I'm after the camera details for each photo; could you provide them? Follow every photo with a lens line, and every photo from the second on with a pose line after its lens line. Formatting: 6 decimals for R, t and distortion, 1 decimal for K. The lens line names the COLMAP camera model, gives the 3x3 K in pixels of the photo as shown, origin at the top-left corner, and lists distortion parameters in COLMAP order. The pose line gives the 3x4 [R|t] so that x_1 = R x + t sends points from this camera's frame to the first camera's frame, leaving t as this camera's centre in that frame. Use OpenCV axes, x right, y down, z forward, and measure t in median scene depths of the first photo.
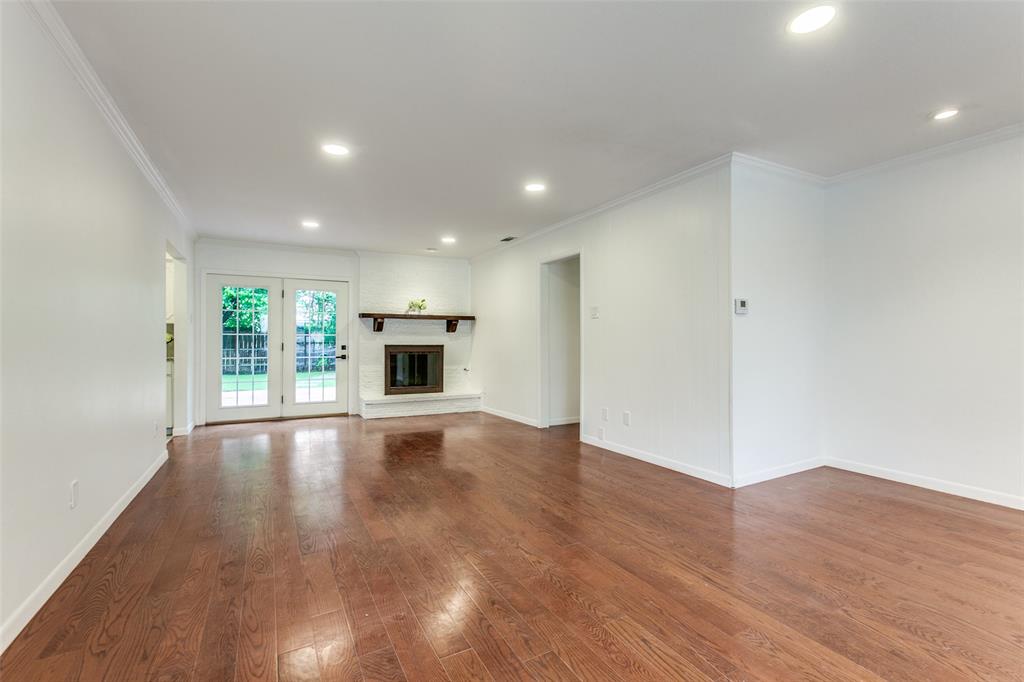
lens RADIAL K [[466.2, 0, 506.8], [0, 466.2, 340.1], [0, 0, 1]] dist [0.002069, 0.001361]
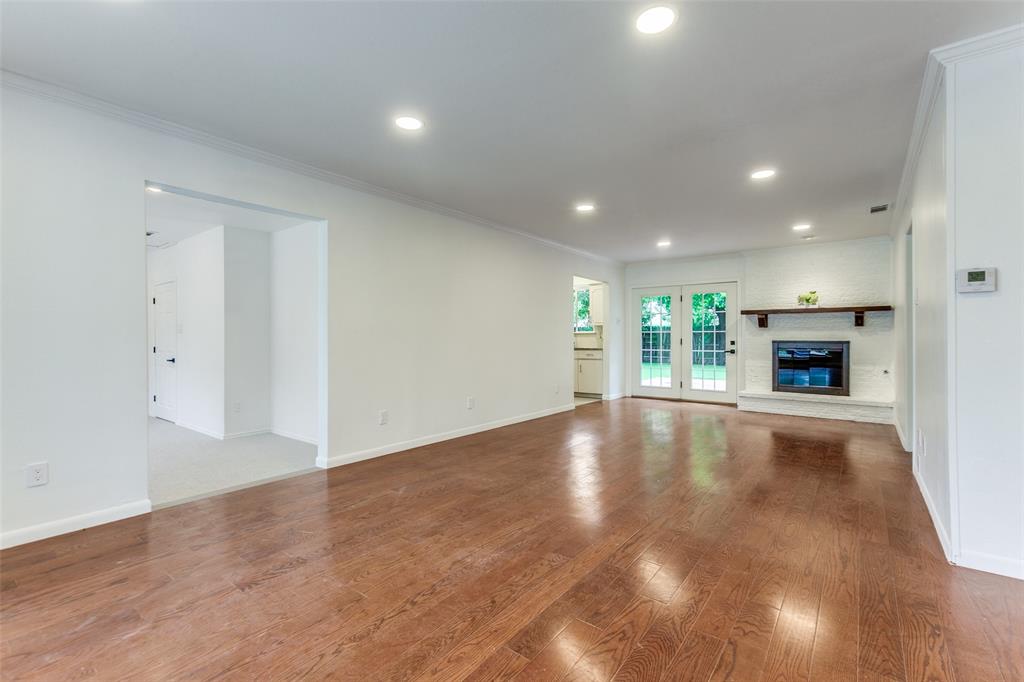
lens RADIAL K [[466.2, 0, 506.8], [0, 466.2, 340.1], [0, 0, 1]] dist [0.002069, 0.001361]
pose [[0.393420, 0.003837, -0.919351, 0.432971], [0.003662, 0.999977, 0.005740, 0.001069], [0.919352, -0.005625, 0.393397, 0.088388]]
